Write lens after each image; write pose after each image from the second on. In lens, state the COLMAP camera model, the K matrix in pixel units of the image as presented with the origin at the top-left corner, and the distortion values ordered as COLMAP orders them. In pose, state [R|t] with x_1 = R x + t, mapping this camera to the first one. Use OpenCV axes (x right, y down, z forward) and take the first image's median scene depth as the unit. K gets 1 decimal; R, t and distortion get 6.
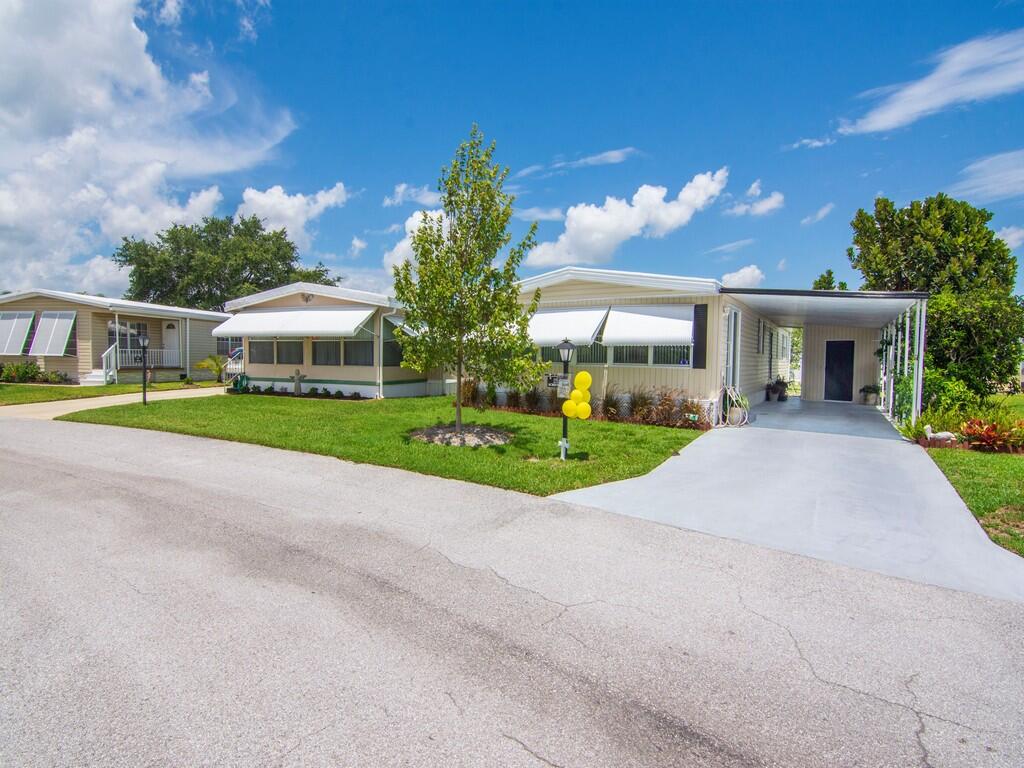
lens RADIAL K [[505.6, 0, 504.1], [0, 505.6, 382.2], [0, 0, 1]] dist [-0.018755, 0.000565]
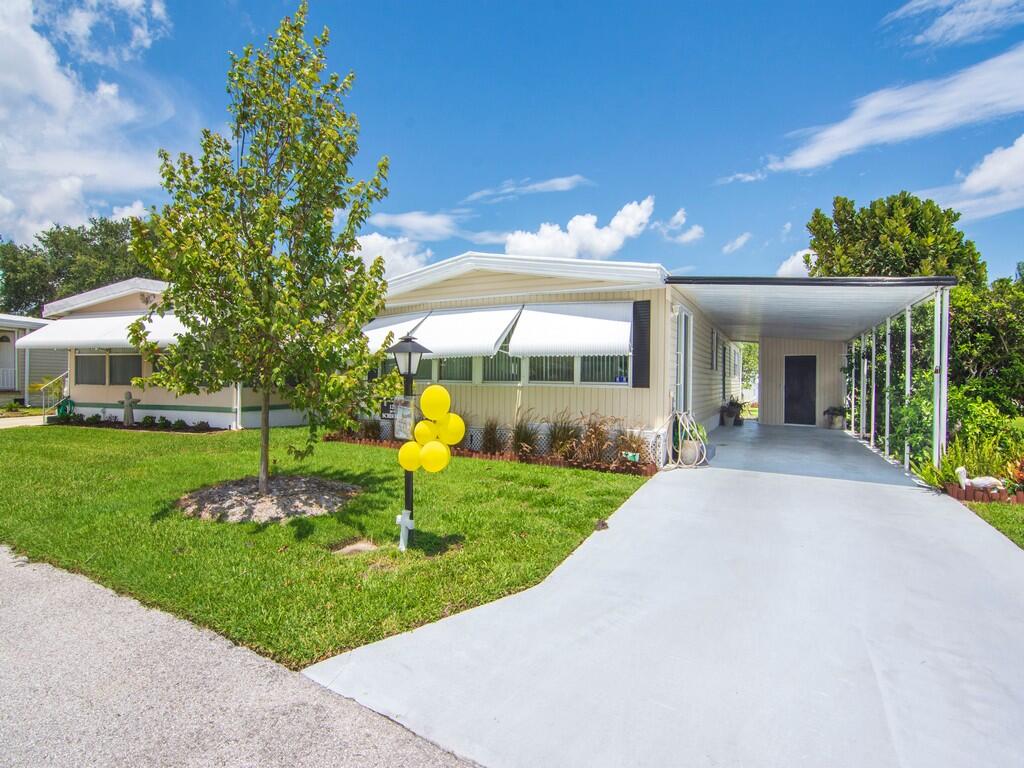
lens RADIAL K [[500.1, 0, 503.8], [0, 500.1, 383.9], [0, 0, 1]] dist [-0.003784, -0.008969]
pose [[0.995724, -0.003705, 0.092306, 0.088208], [0.007278, 0.999236, -0.038401, -0.004366], [-0.092093, 0.038908, 0.994990, 0.213538]]
